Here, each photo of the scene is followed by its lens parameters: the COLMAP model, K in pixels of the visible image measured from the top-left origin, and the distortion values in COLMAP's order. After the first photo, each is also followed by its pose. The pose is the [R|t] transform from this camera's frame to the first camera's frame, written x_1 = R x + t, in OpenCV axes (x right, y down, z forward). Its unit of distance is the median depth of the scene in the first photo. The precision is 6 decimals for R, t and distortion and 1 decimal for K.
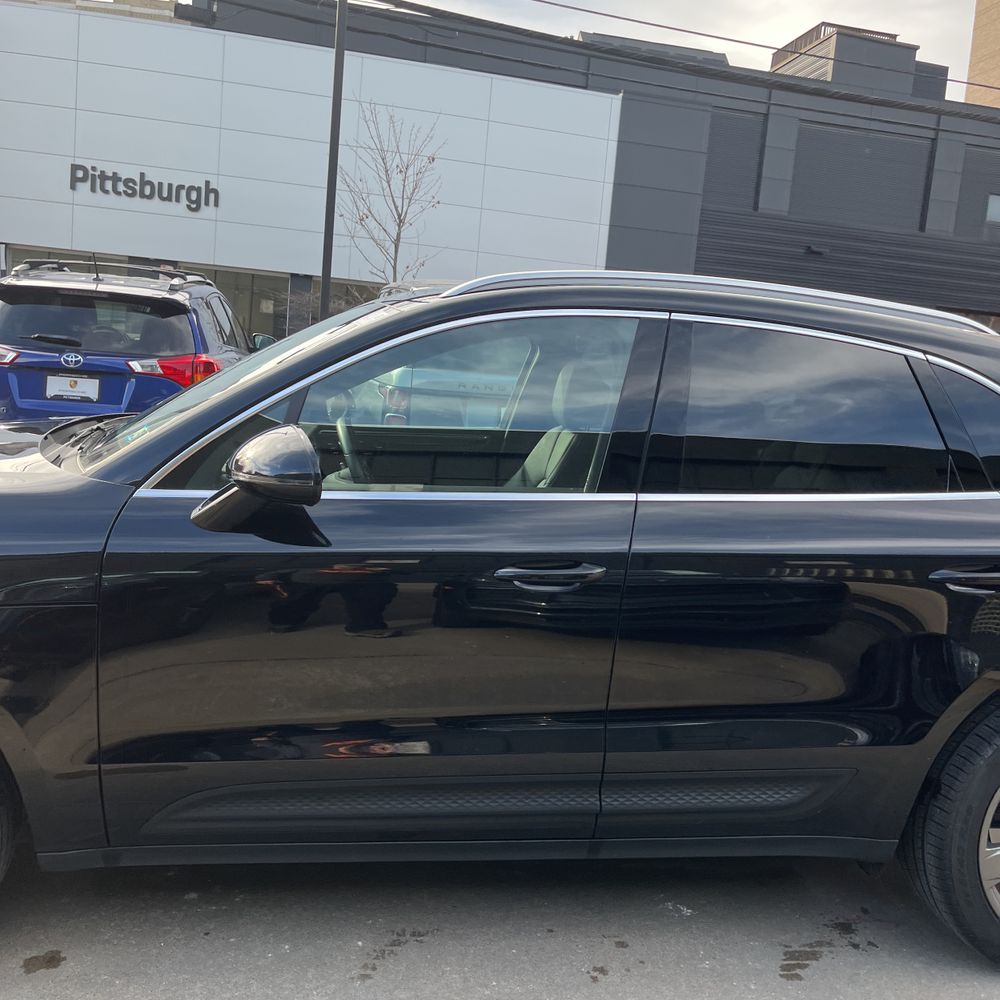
lens RADIAL K [[1013.5, 0, 512.5], [0, 1013.5, 497.1], [0, 0, 1]] dist [0.035686, -0.030488]
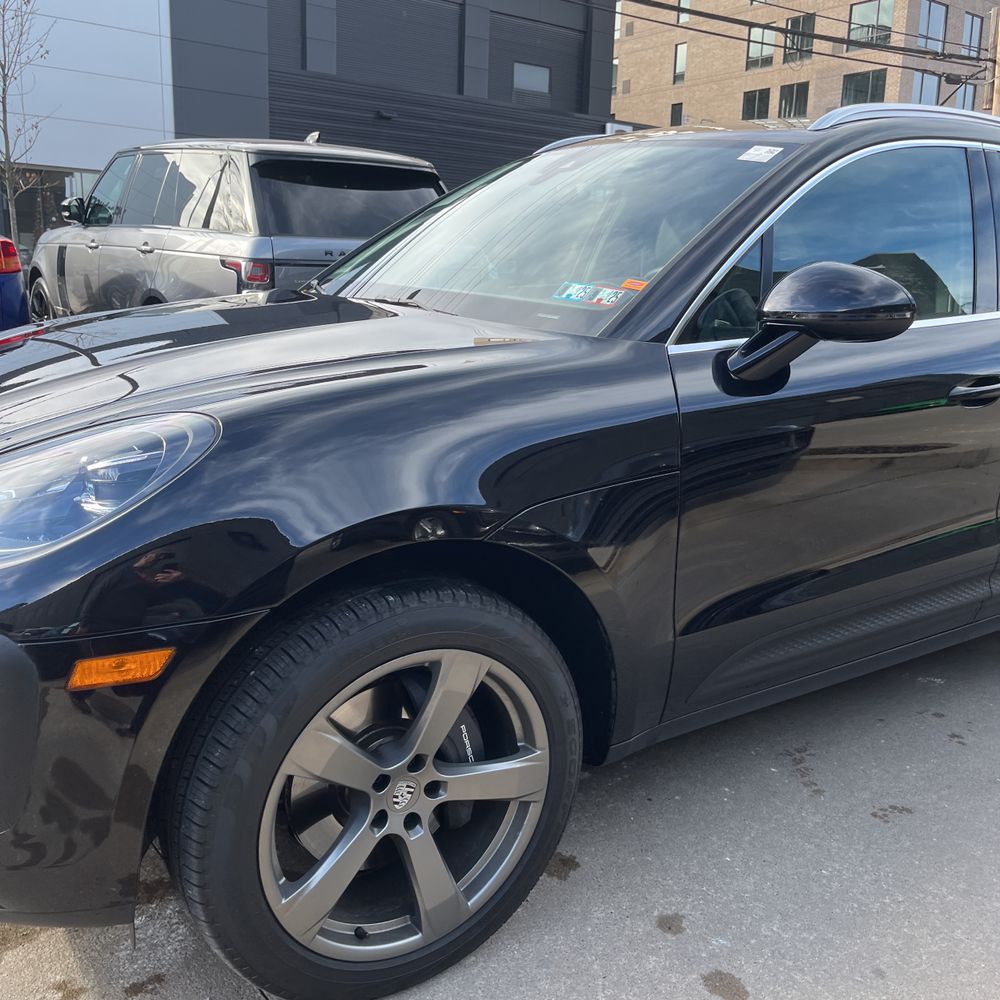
lens RADIAL K [[1019.4, 0, 492.3], [0, 1019.4, 487.3], [0, 0, 1]] dist [0.039506, -0.027140]
pose [[0.904956, -0.149843, 0.398249, -0.077061], [0.106124, 0.985847, 0.129779, -0.001568], [-0.412060, -0.075181, 0.908050, 0.018042]]
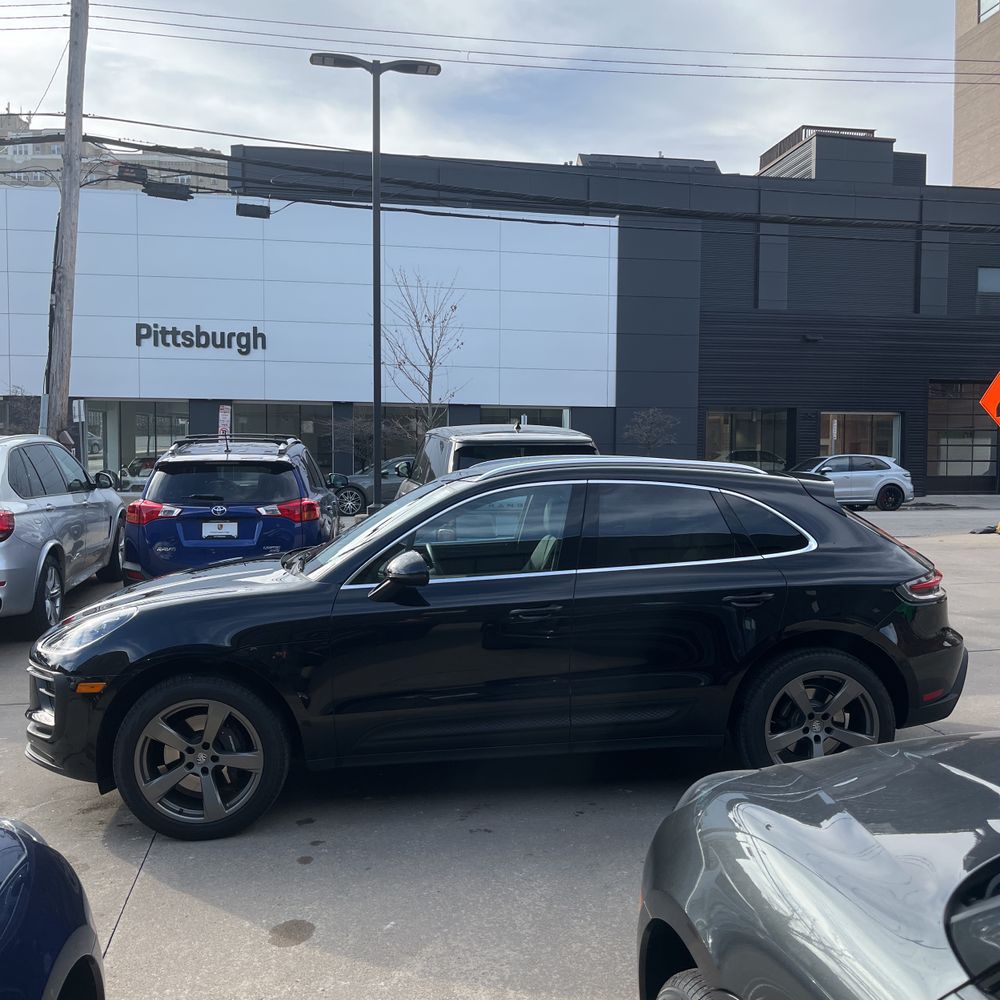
lens RADIAL K [[1022.7, 0, 516.6], [0, 1022.7, 501.4], [0, 0, 1]] dist [0.020204, 0.002503]
pose [[0.996356, -0.079762, -0.030210, 0.006910], [0.076806, 0.993079, -0.088849, 0.003062], [0.037088, 0.086205, 0.995587, -0.099550]]
